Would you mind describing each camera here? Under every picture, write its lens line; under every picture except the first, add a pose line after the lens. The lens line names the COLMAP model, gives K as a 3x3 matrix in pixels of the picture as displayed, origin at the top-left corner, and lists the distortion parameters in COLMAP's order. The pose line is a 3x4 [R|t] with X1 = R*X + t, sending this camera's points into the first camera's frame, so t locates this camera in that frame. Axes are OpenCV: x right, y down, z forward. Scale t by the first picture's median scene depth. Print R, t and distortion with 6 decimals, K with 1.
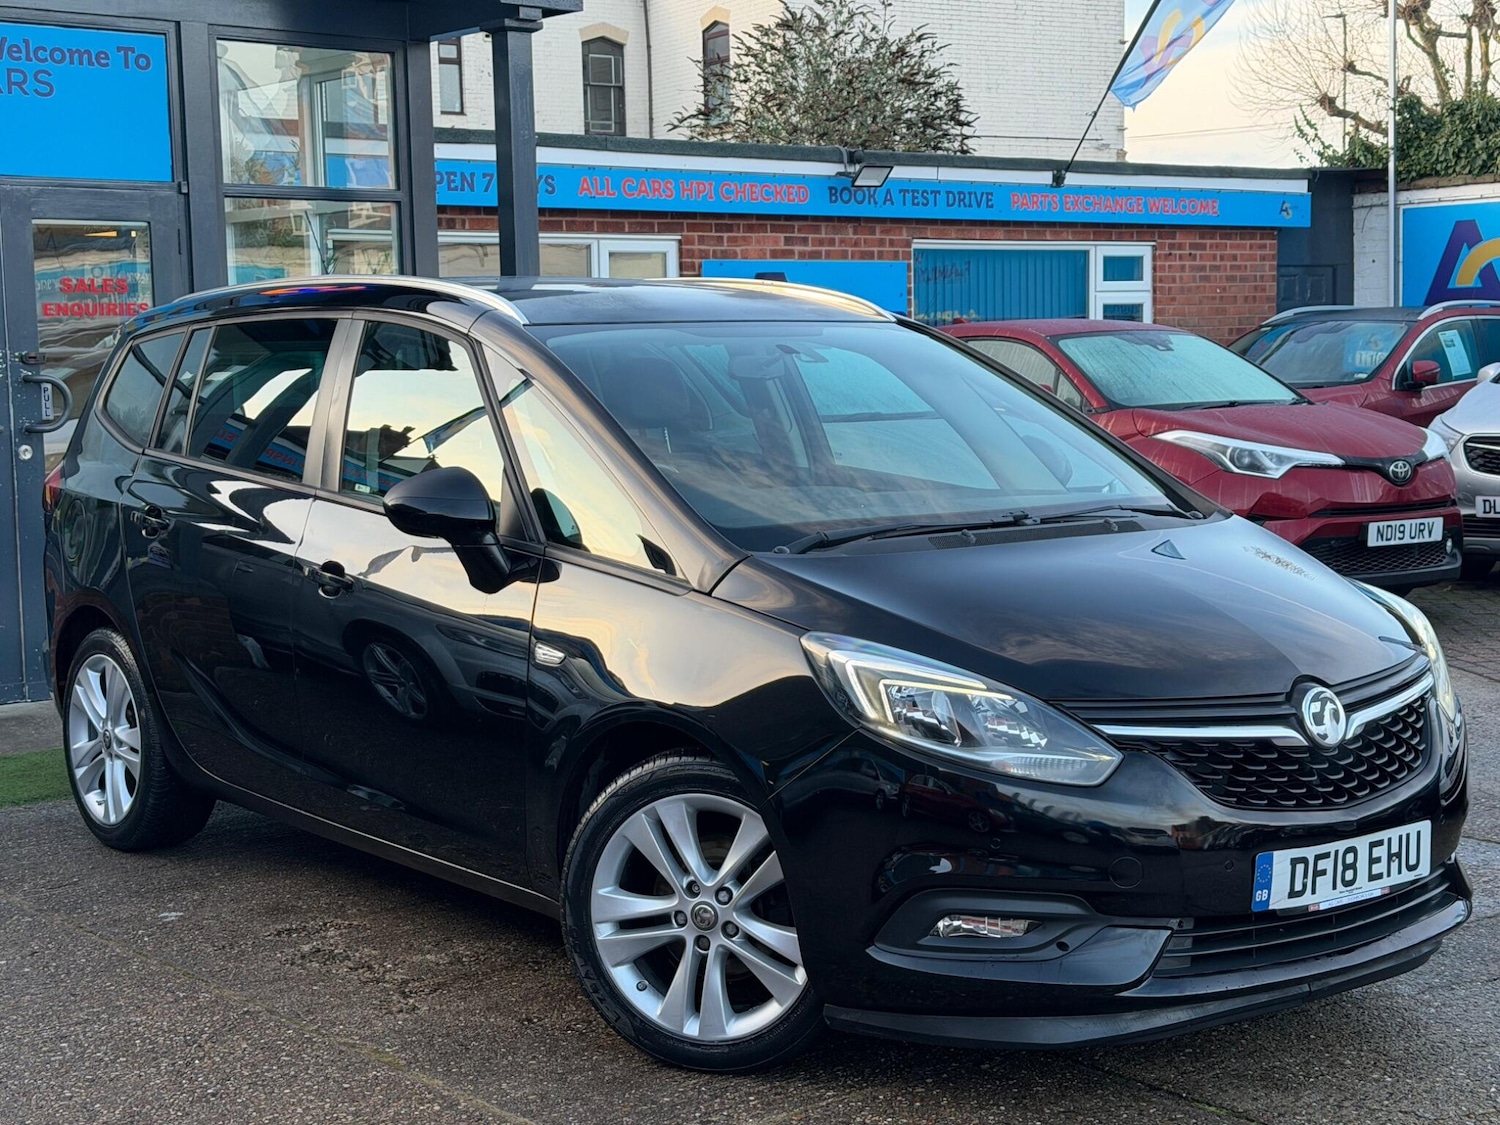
lens RADIAL K [[2369.5, 0, 751.2], [0, 2369.5, 570.6], [0, 0, 1]] dist [0.214468, -0.094407]
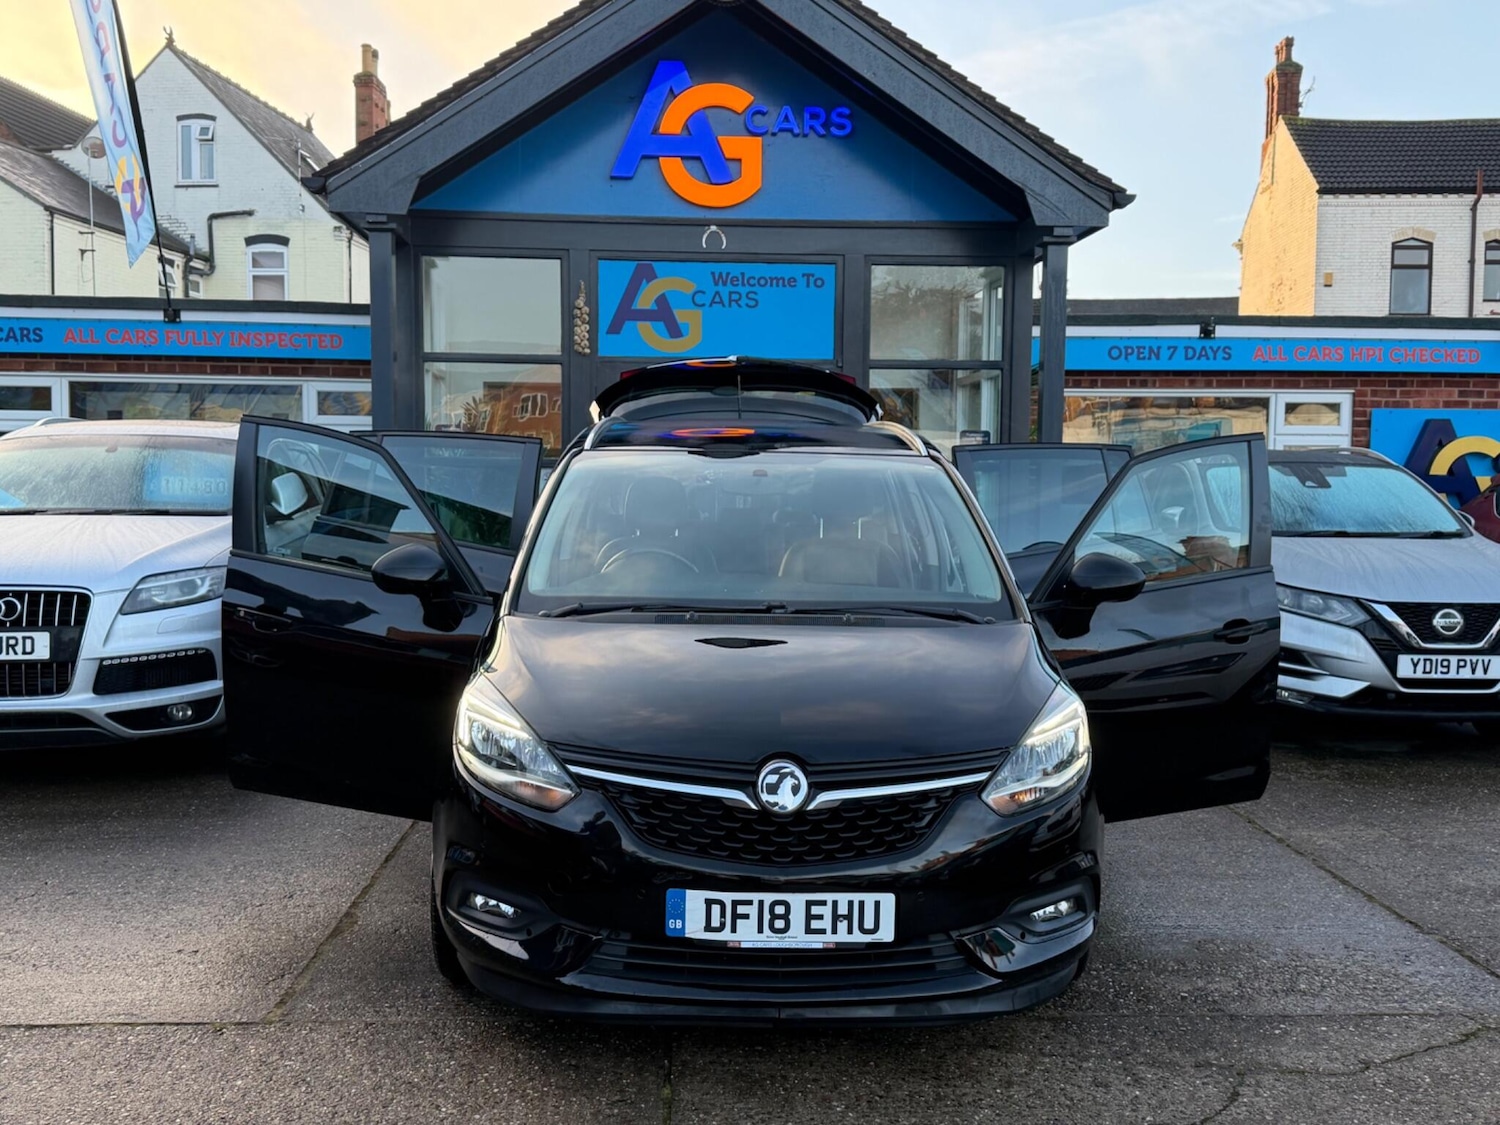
lens RADIAL K [[1585.7, 0, 744.4], [0, 1585.7, 579.8], [0, 0, 1]] dist [0.217481, -0.489585]
pose [[0.793206, 0.071346, -0.604759, 0.595997], [-0.086571, 0.996238, 0.003982, -0.037728], [0.602768, 0.049196, 0.796399, 0.300453]]
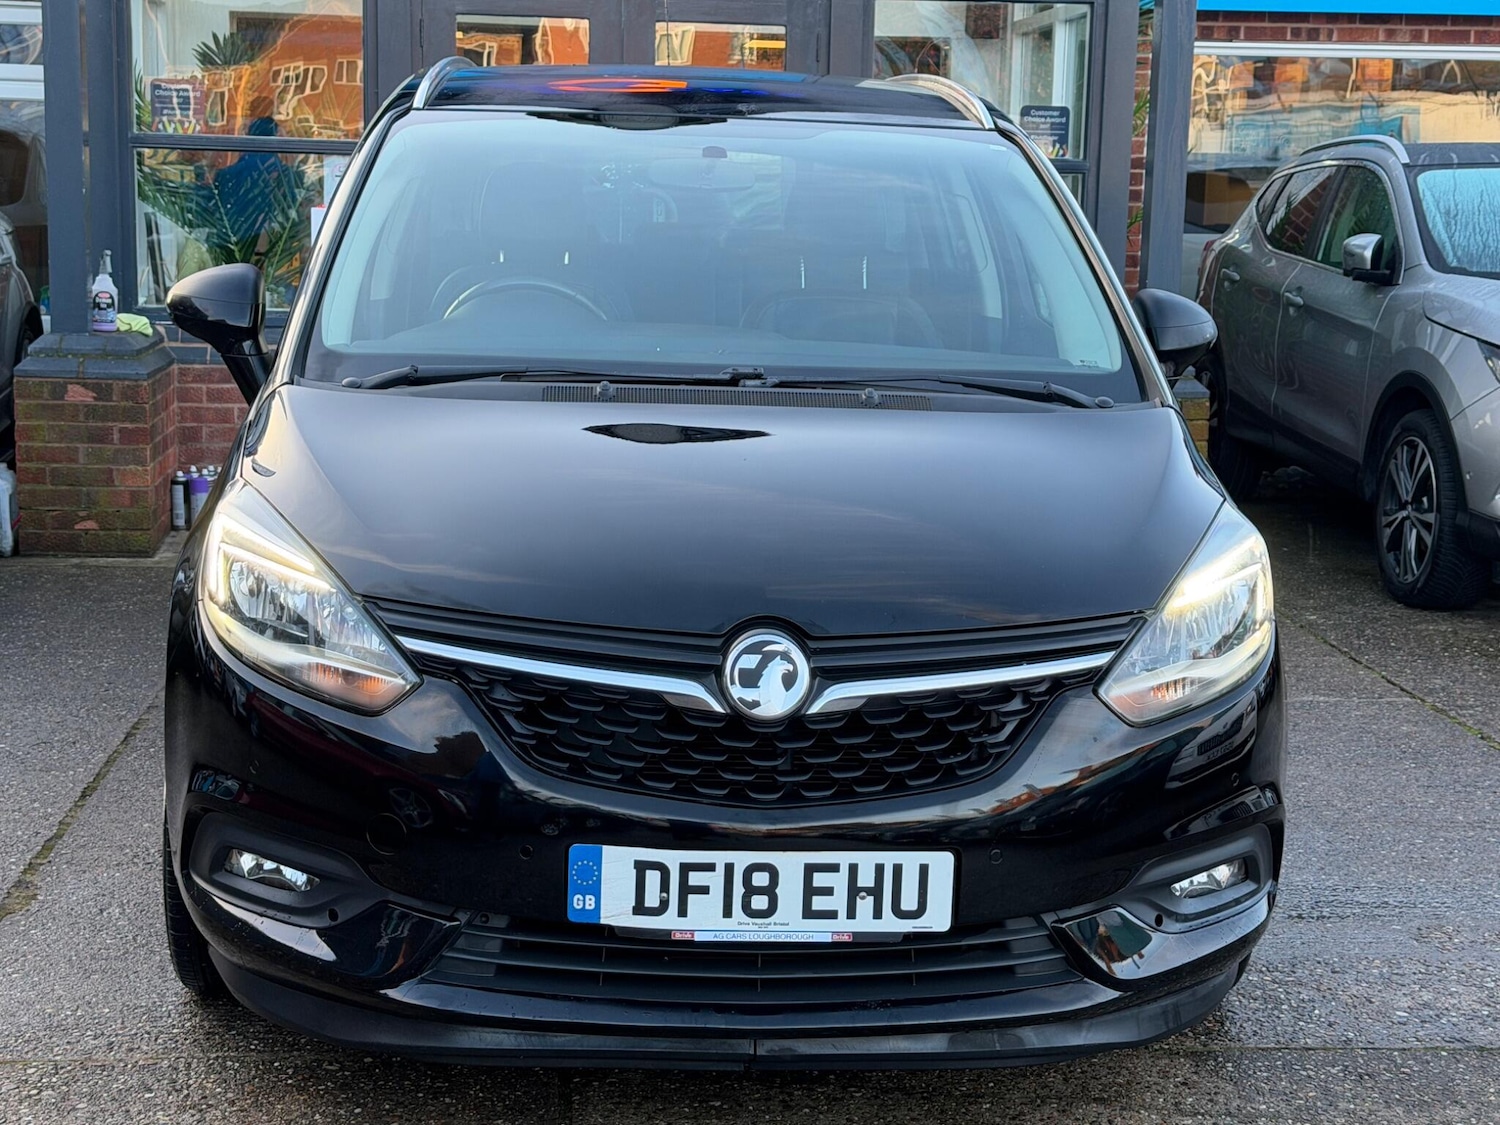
lens RADIAL K [[2515.5, 0, 748.1], [0, 2515.5, 563.1], [0, 0, 1]] dist [0.131519, -0.119097]
pose [[0.816766, 0.124996, -0.563266, 0.553072], [-0.097587, 0.992114, 0.078656, -0.025548], [0.568656, -0.009276, 0.822523, 0.333250]]
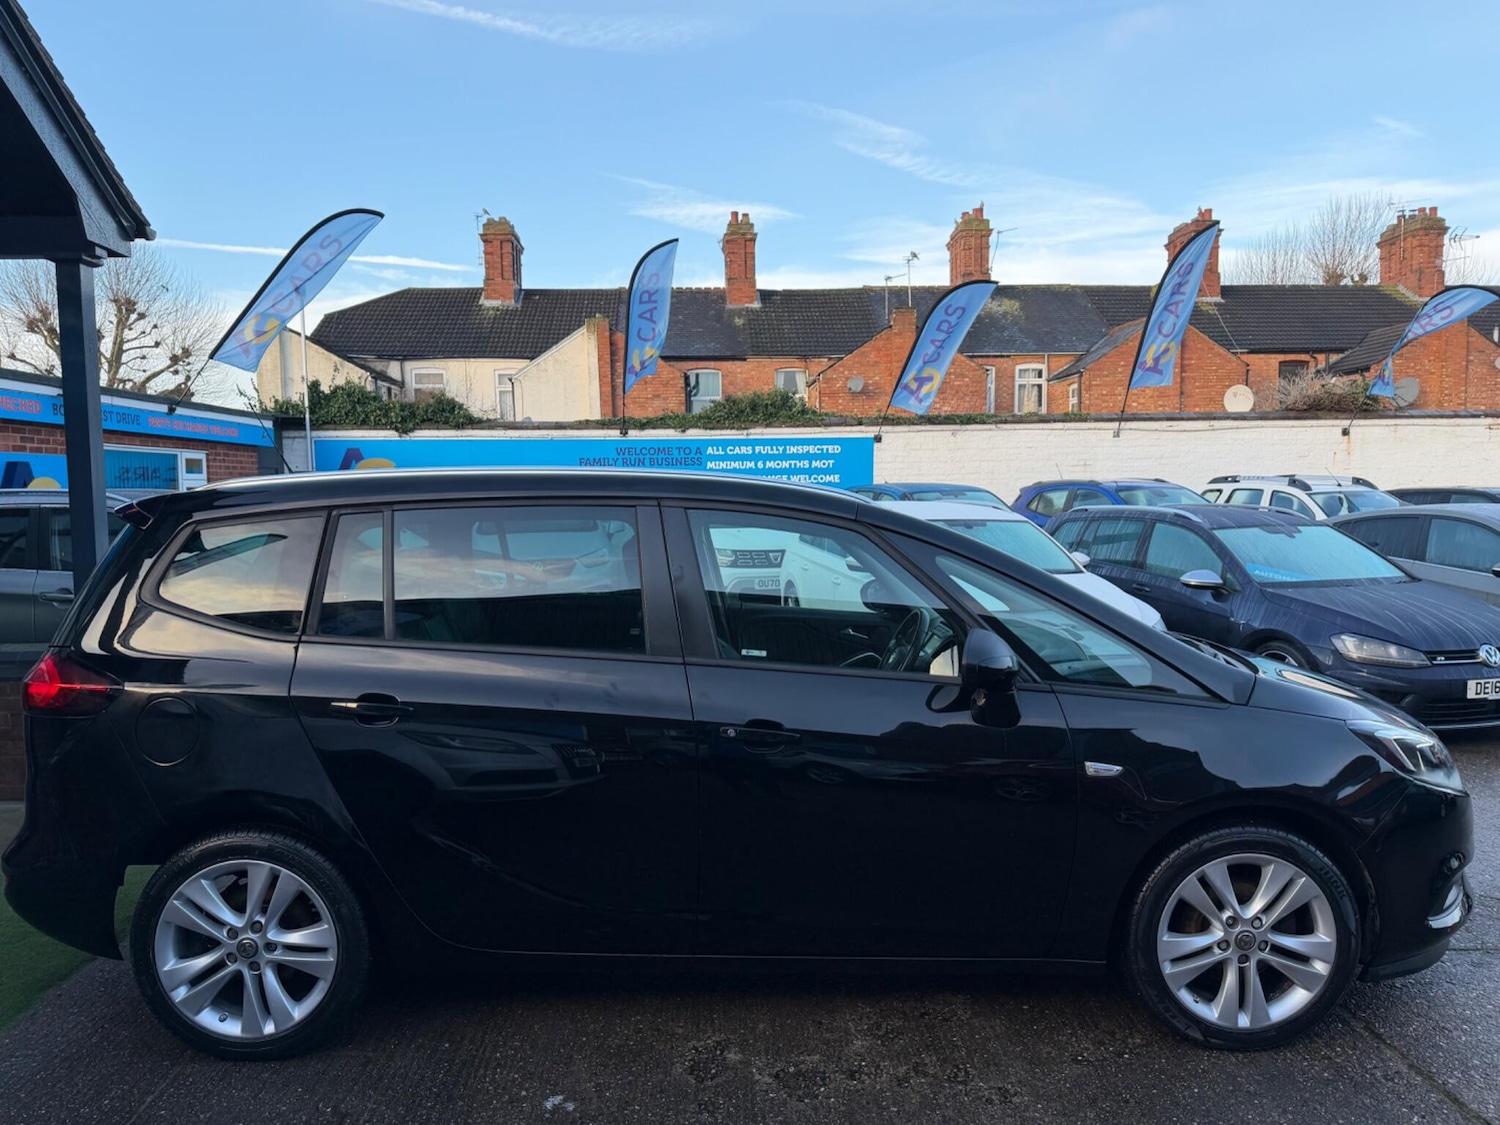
lens RADIAL K [[1084.4, 0, 745.3], [0, 1084.4, 559.9], [0, 0, 1]] dist [0.008693, 0.000507]
pose [[0.603172, -0.040340, 0.796590, -0.608303], [0.076331, 0.997056, -0.007306, -0.080422], [-0.793950, 0.065211, 0.604475, 0.726775]]
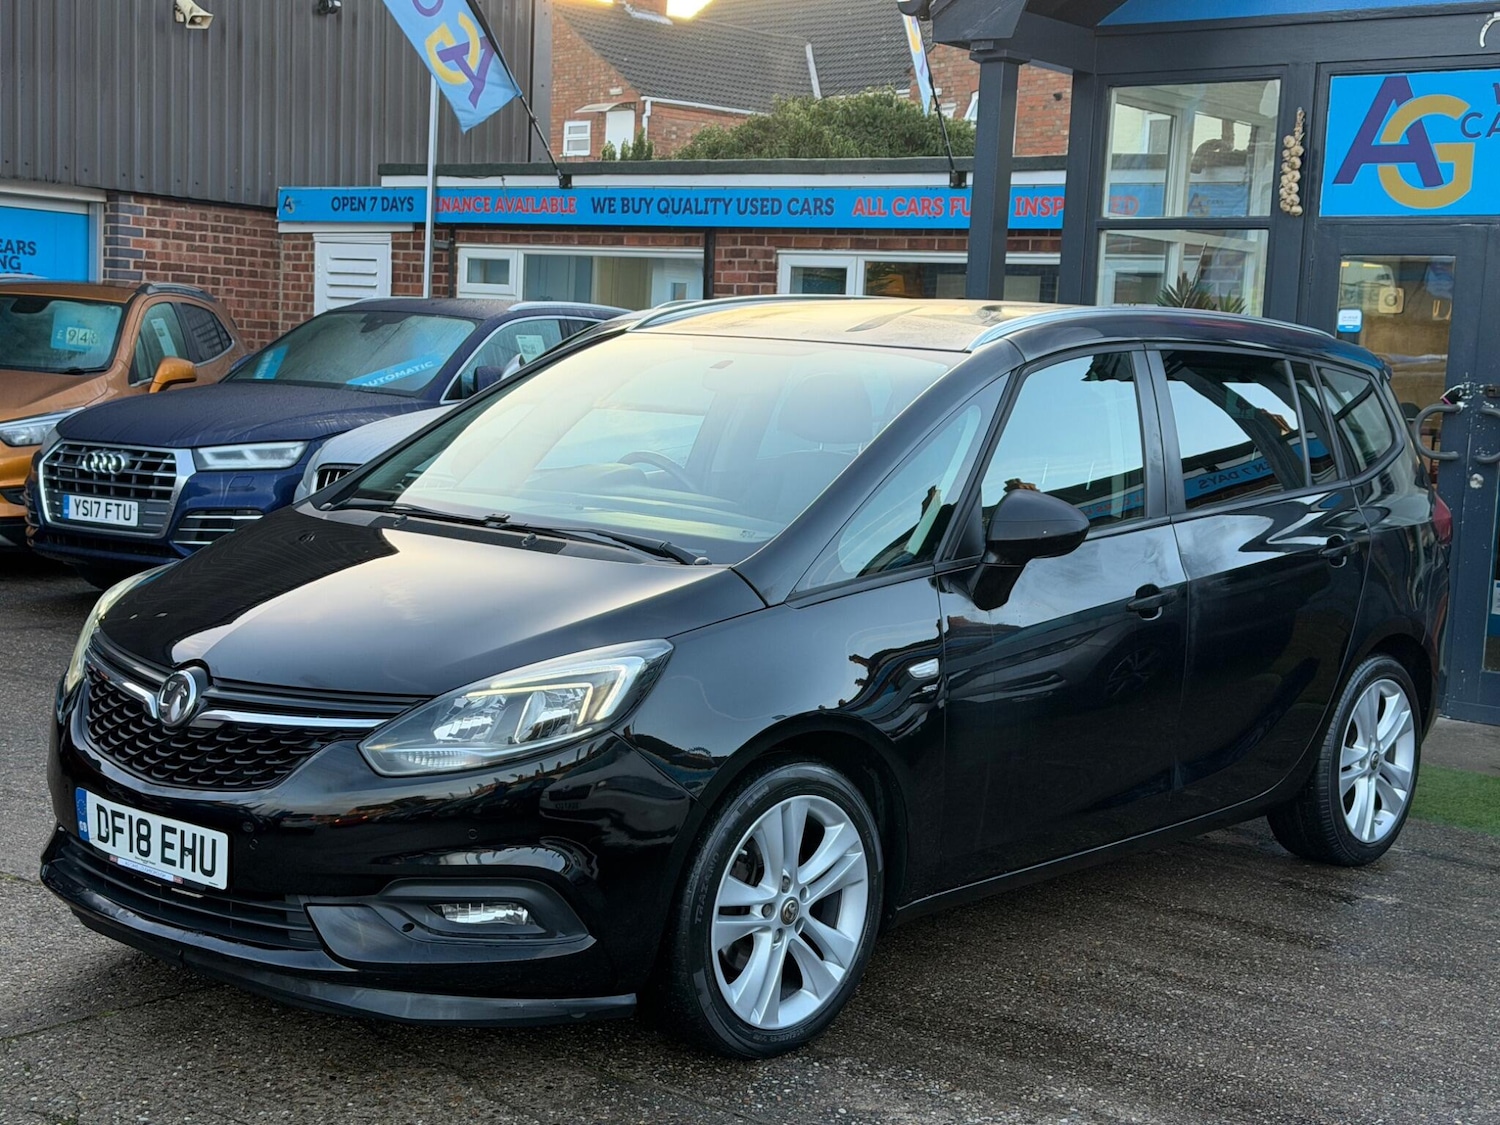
lens RADIAL K [[2250.4, 0, 744.8], [0, 2250.4, 591.4], [0, 0, 1]] dist [0.128016, -0.113767]
pose [[0.169469, 0.137079, -0.975956, 1.058202], [-0.150182, 0.982306, 0.111893, -0.112527], [0.974025, 0.127608, 0.187057, 0.899138]]
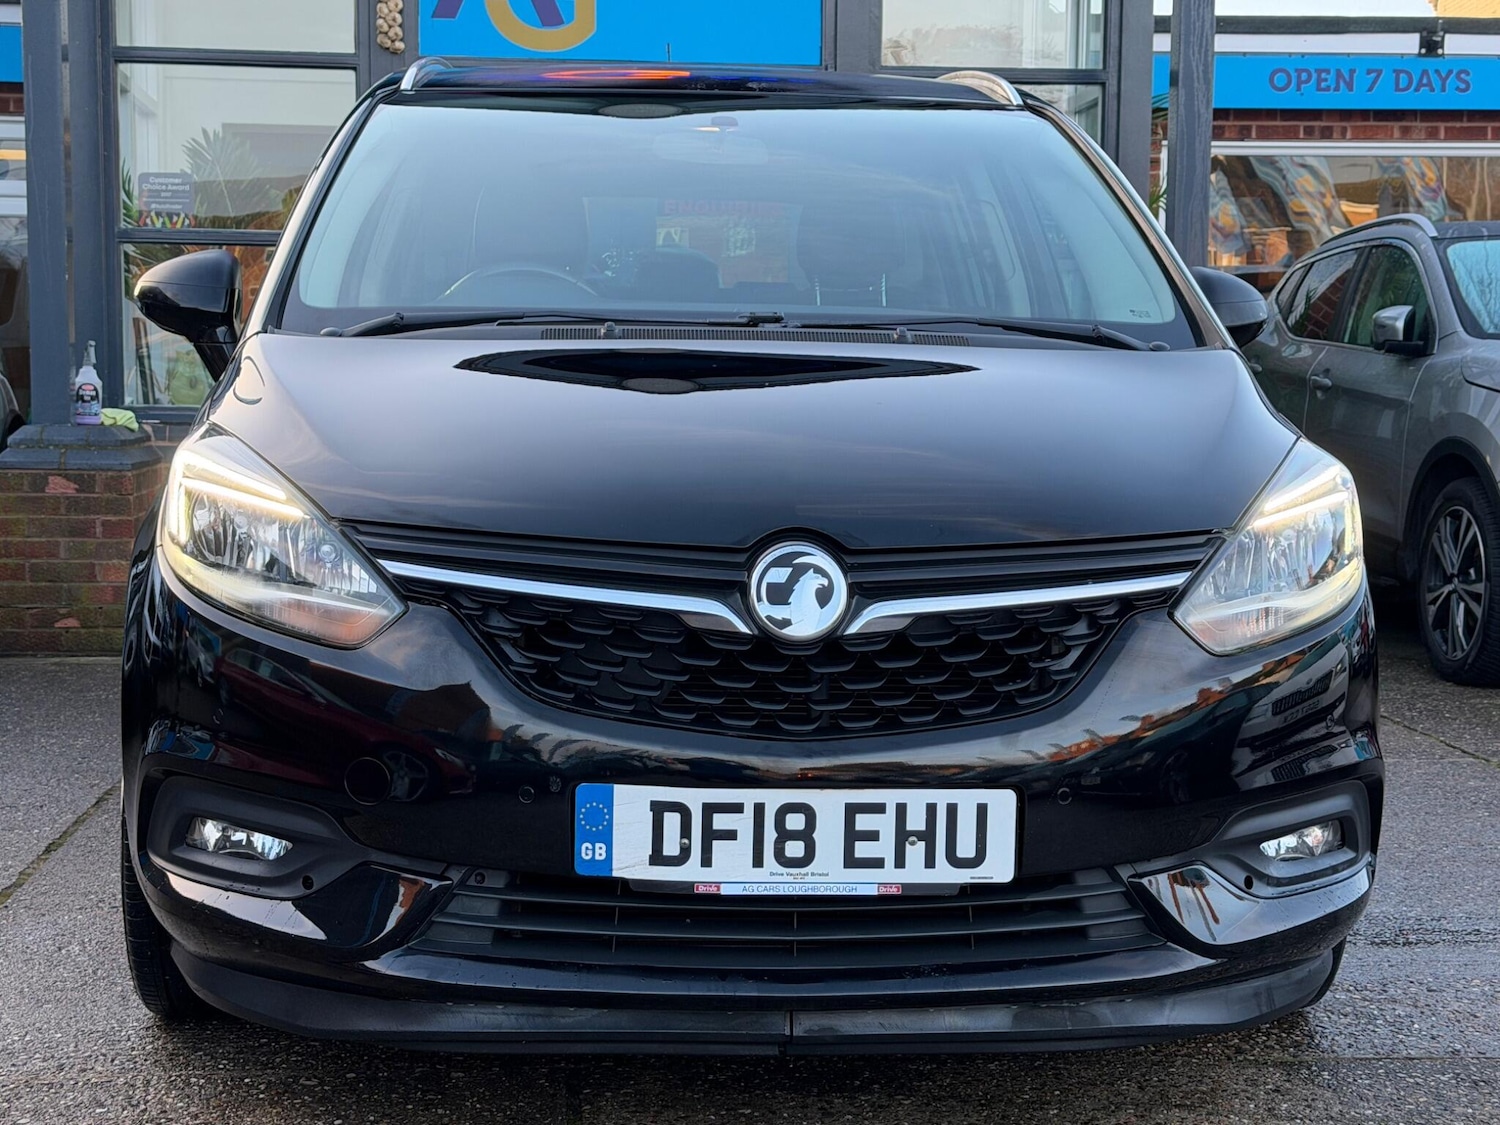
lens RADIAL K [[2513.3, 0, 740.8], [0, 2513.3, 564.3], [0, 0, 1]] dist [0.148935, -0.234723]
pose [[0.815862, 0.068897, -0.574128, 0.512533], [-0.082065, 0.996622, 0.002978, 0.045210], [0.572394, 0.044686, 0.818760, 0.393221]]
